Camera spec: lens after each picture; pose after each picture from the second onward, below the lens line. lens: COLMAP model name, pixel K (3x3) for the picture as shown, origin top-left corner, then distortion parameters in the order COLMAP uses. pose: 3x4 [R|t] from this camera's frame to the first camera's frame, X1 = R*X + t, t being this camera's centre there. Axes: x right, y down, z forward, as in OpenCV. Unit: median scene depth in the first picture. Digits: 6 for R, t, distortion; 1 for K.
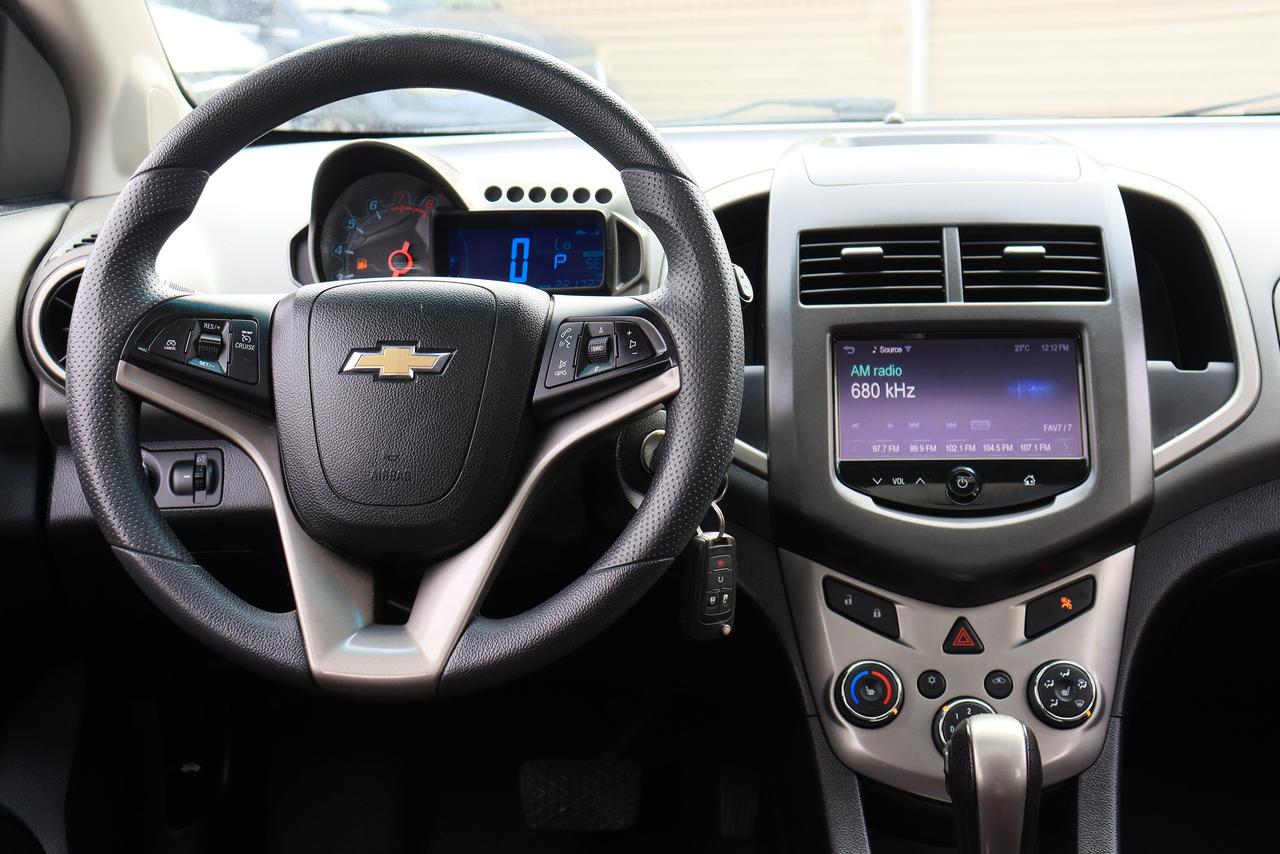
lens RADIAL K [[1619.0, 0, 642.3], [0, 1619.0, 437.6], [0, 0, 1]] dist [0.004018, 0.000000]
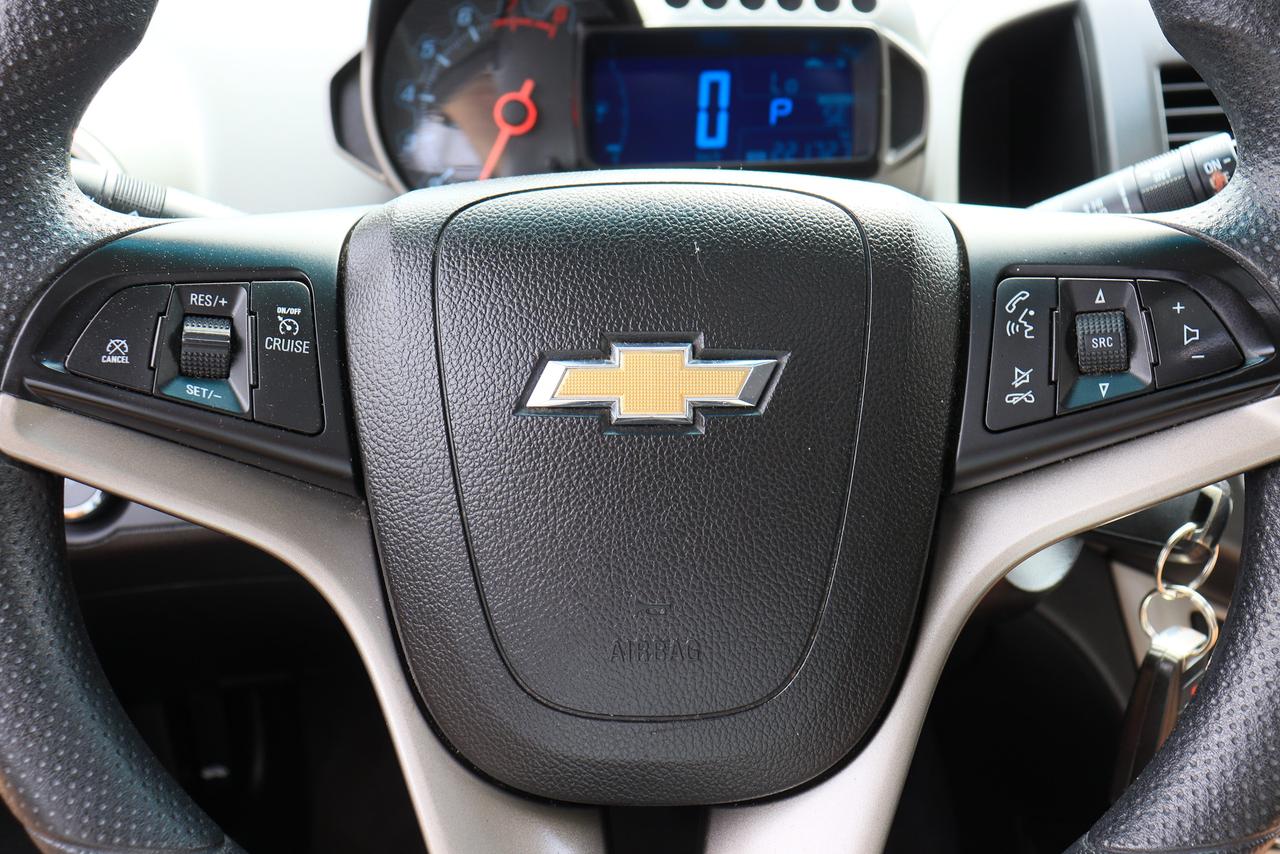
lens RADIAL K [[1233.1, 0, 641.4], [0, 1233.1, 428.0], [0, 0, 1]] dist [-0.069226, 0.000000]
pose [[0.995852, -0.034503, 0.084197, -0.151049], [0.019331, 0.984421, 0.174760, -0.076807], [-0.088915, -0.172407, 0.981004, 0.559654]]
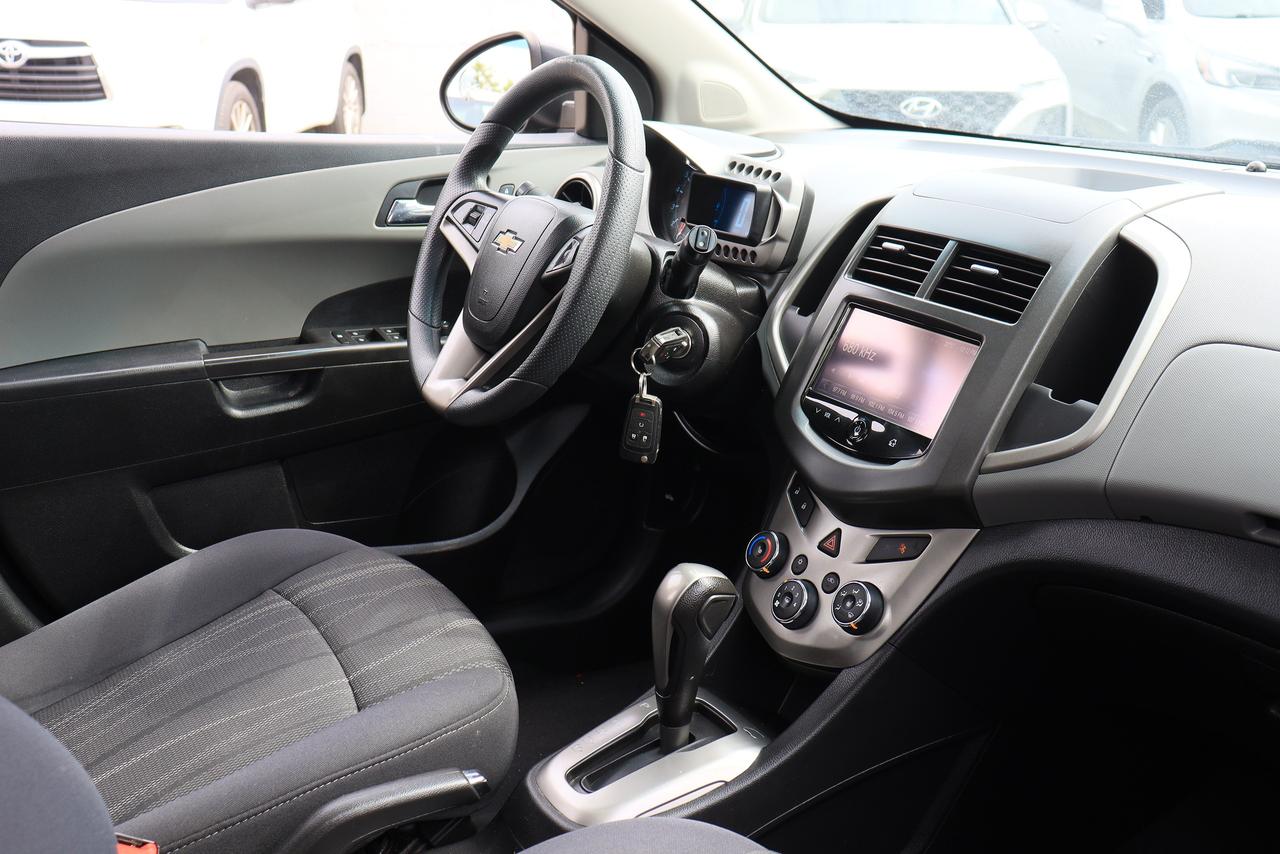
lens RADIAL K [[1281.3, 0, 638.7], [0, 1281.3, 426.5], [0, 0, 1]] dist [-0.069581, 0.000000]
pose [[0.565861, 0.288441, -0.772401, 0.884003], [-0.242336, 0.953616, 0.178577, -0.114018], [0.788083, 0.086131, 0.609514, 0.233088]]
